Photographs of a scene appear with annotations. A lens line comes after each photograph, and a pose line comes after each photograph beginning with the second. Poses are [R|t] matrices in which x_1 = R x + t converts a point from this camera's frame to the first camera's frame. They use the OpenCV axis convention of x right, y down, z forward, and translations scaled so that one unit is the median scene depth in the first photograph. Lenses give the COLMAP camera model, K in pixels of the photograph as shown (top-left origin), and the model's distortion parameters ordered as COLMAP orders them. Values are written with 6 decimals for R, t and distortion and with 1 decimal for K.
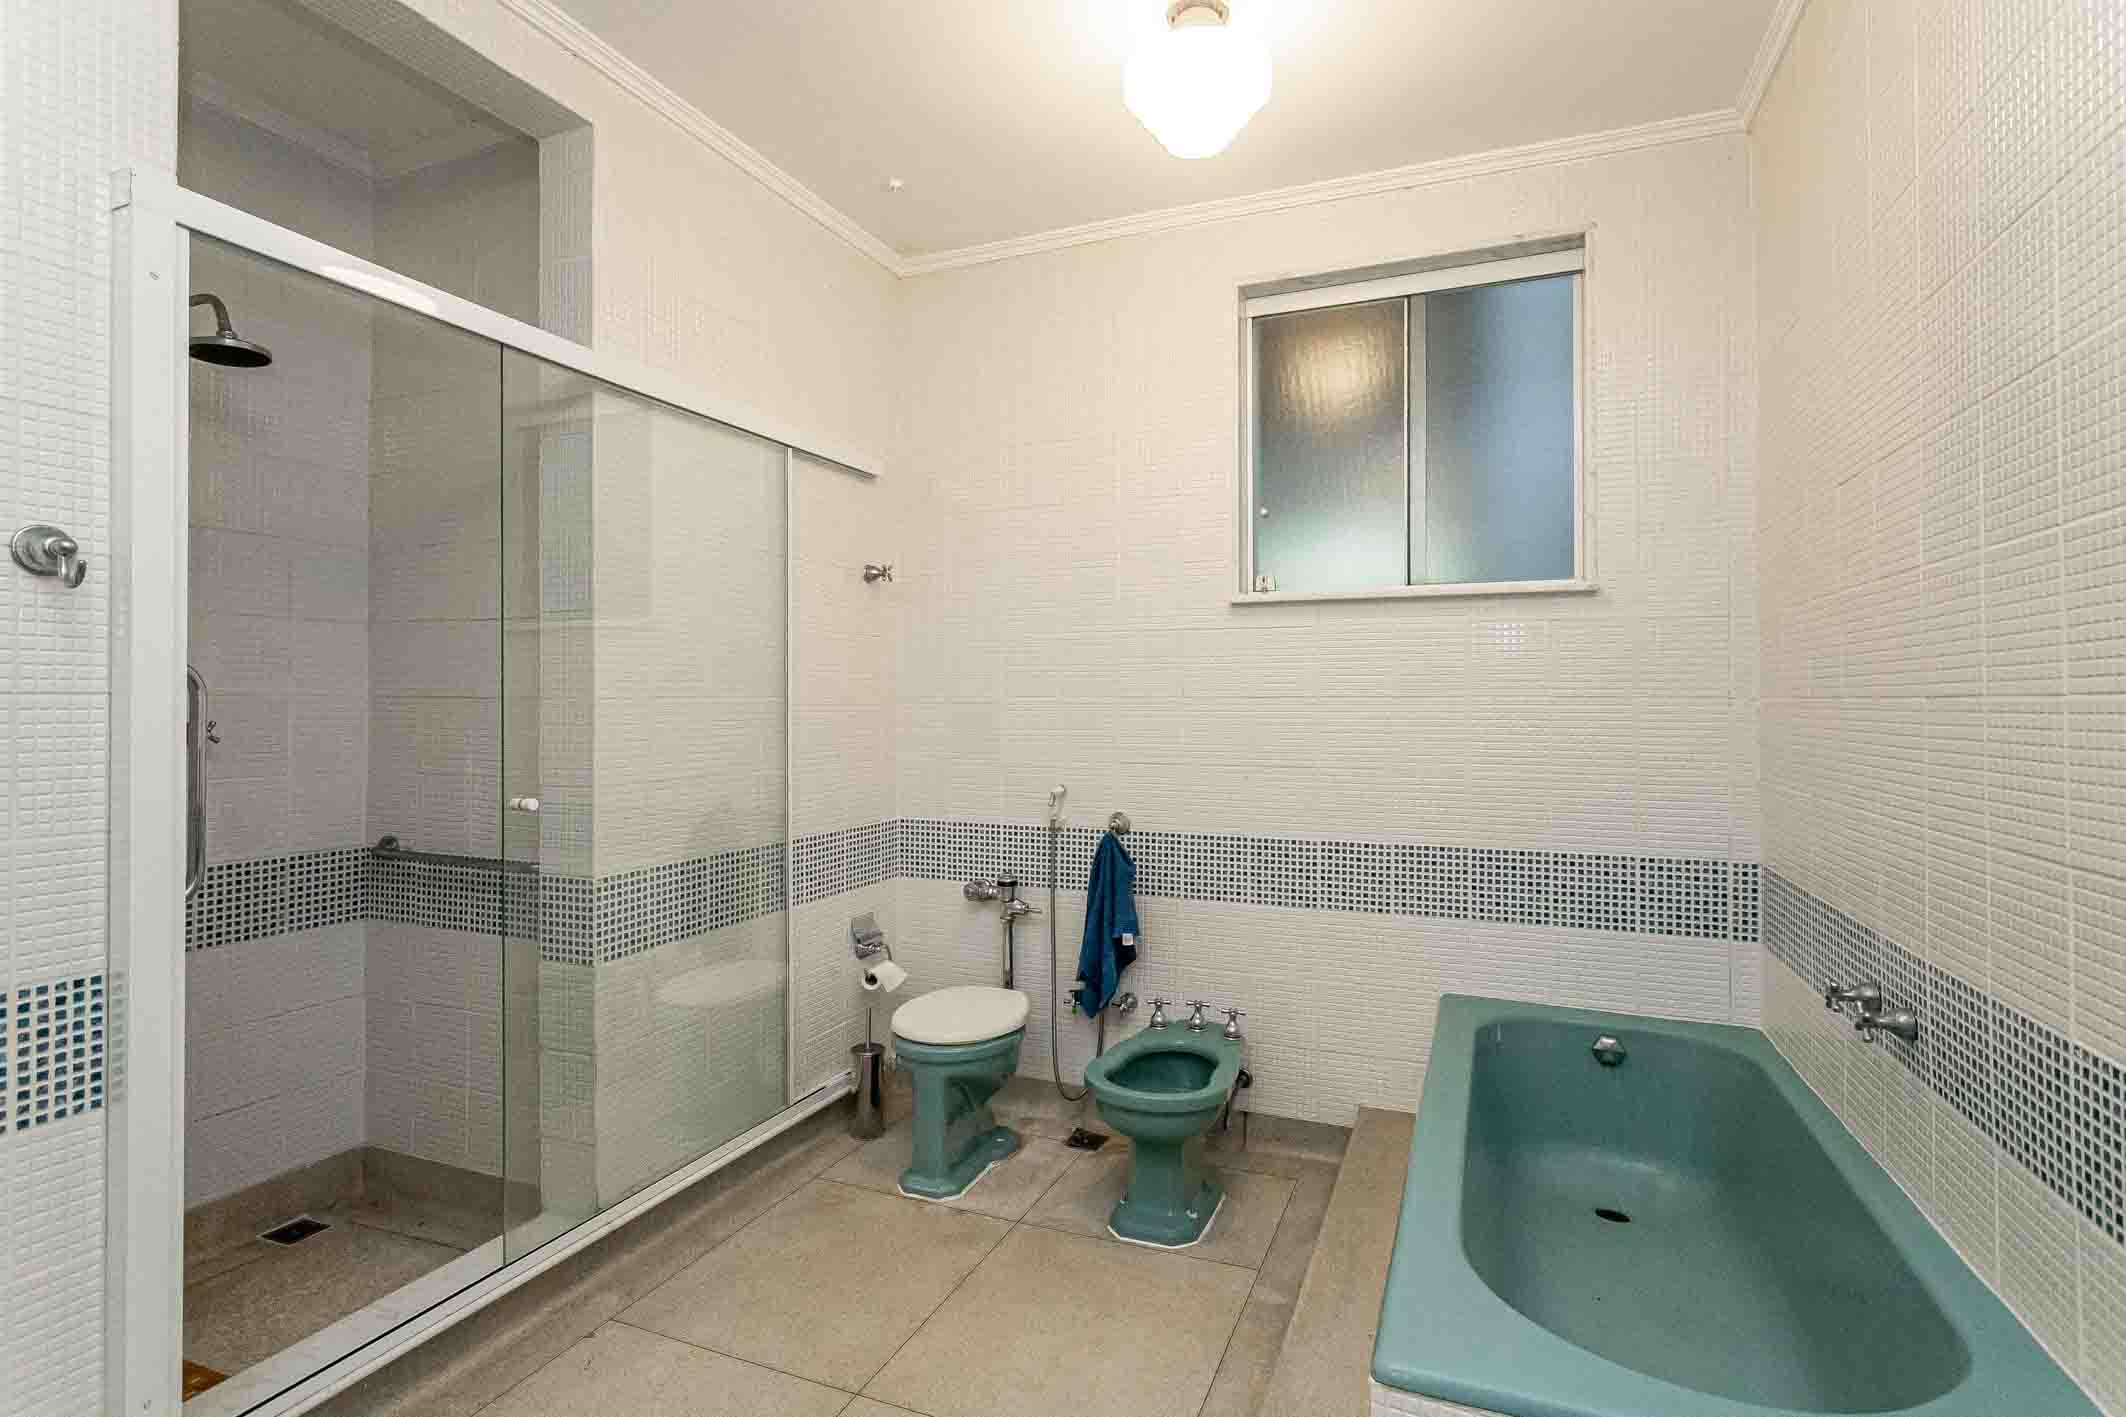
lens RADIAL K [[1068.0, 0, 1053.4], [0, 1068.0, 695.3], [0, 0, 1]] dist [-0.002318, 0.000106]
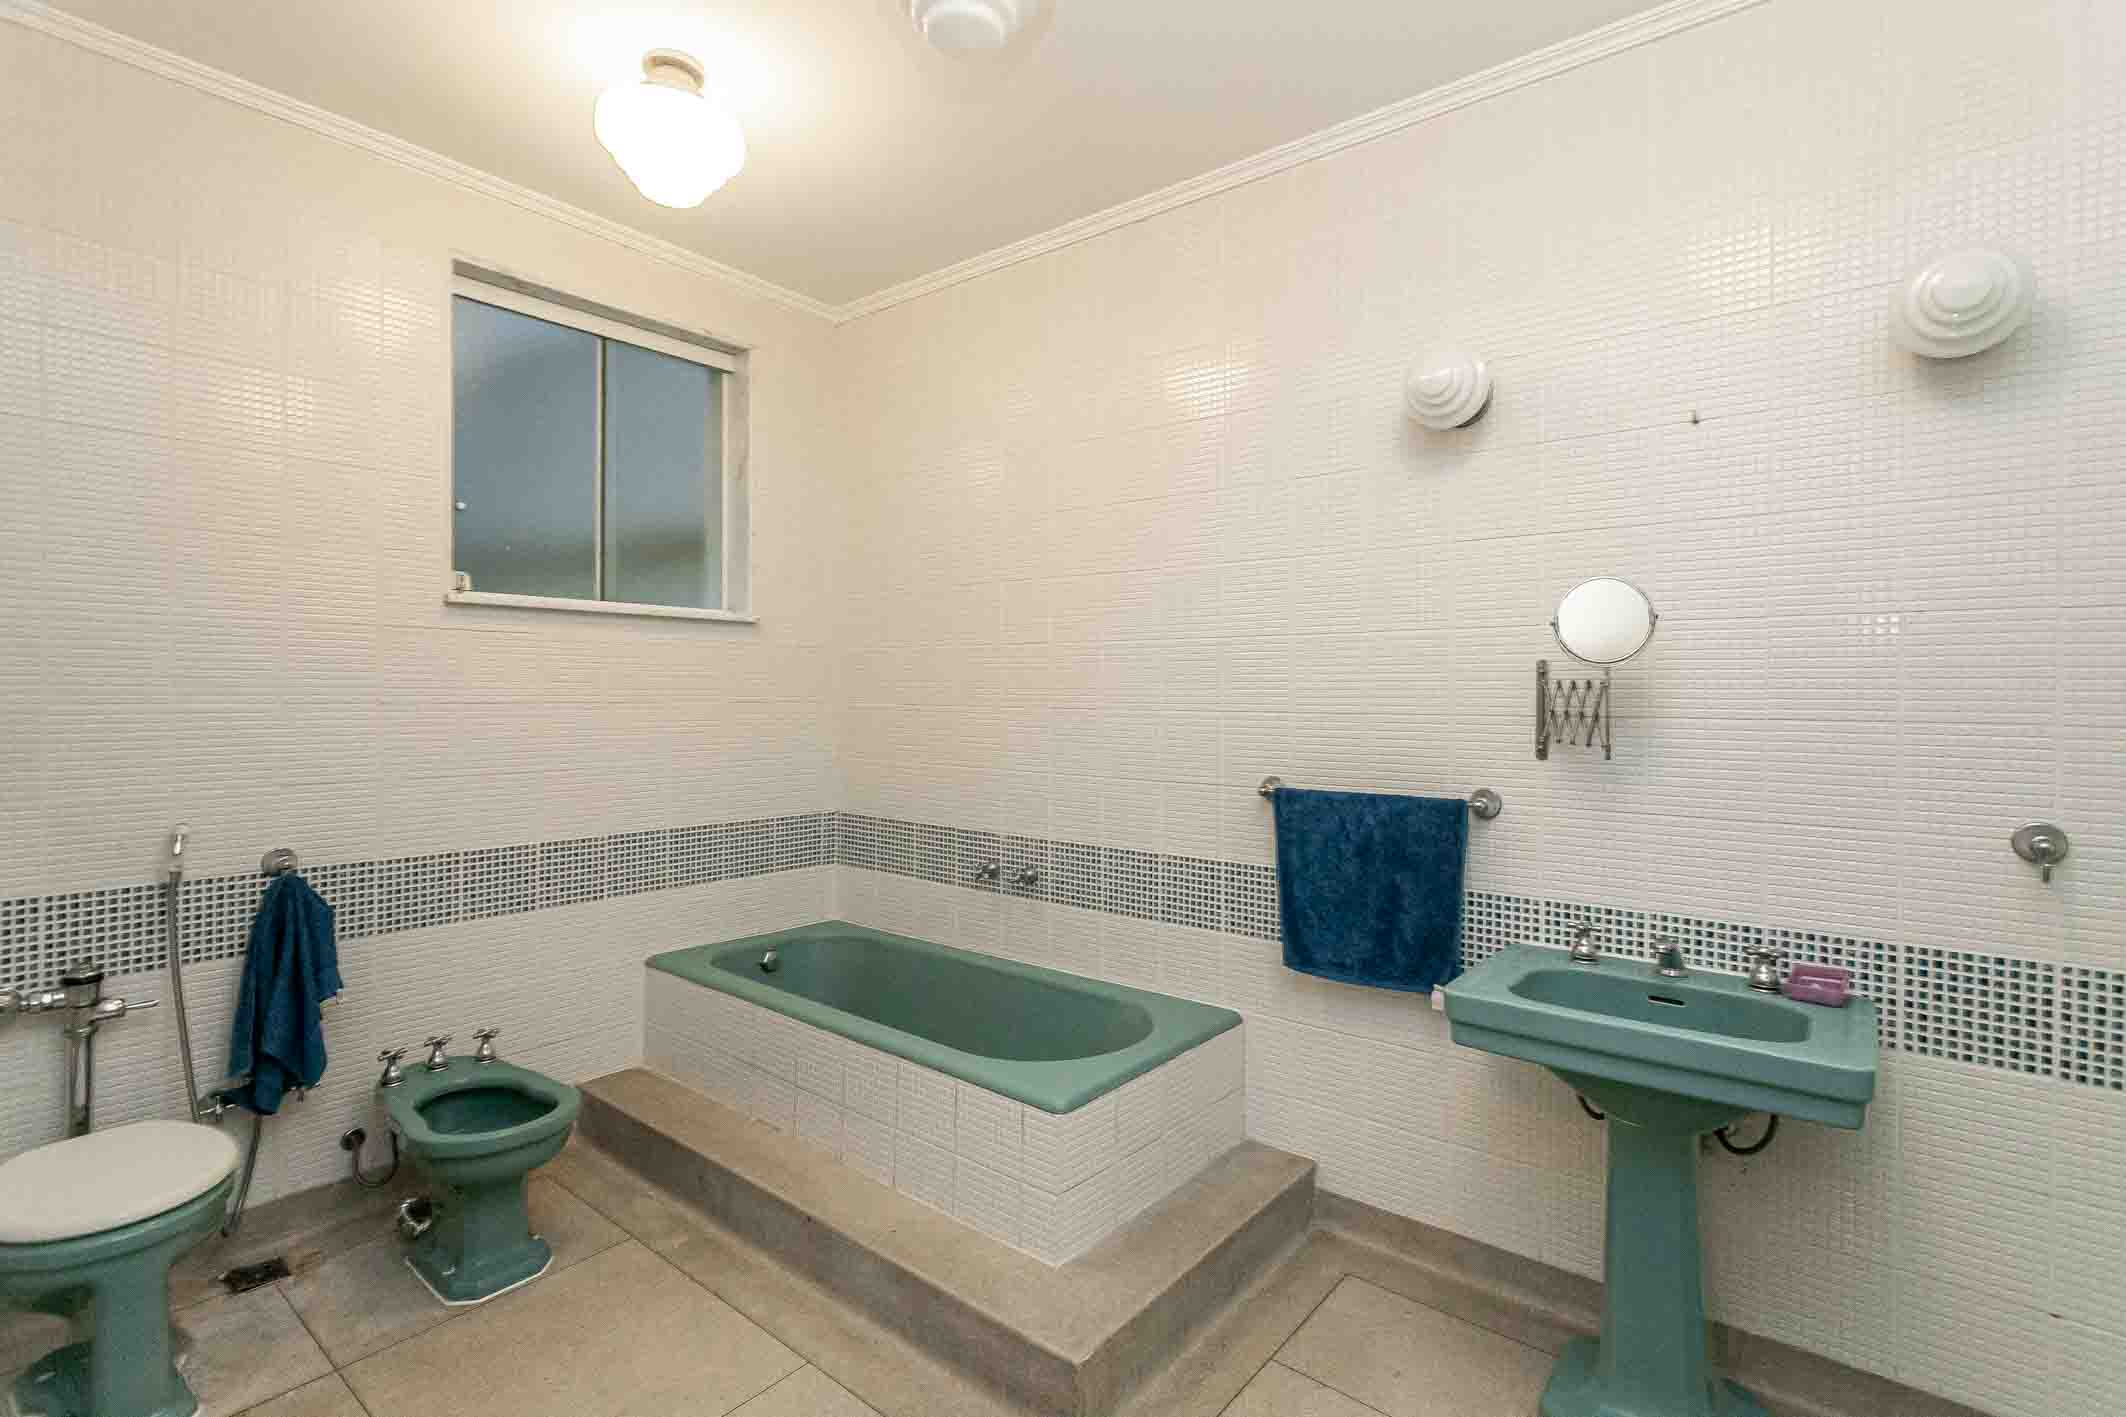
lens RADIAL K [[1014.3, 0, 1057.4], [0, 1014.3, 711.7], [0, 0, 1]] dist [0.005386, 0.001479]
pose [[0.274197, -0.013281, 0.961582, -0.535959], [-0.005023, 0.999871, 0.015243, -0.006663], [-0.961660, -0.009010, 0.274095, 0.251612]]
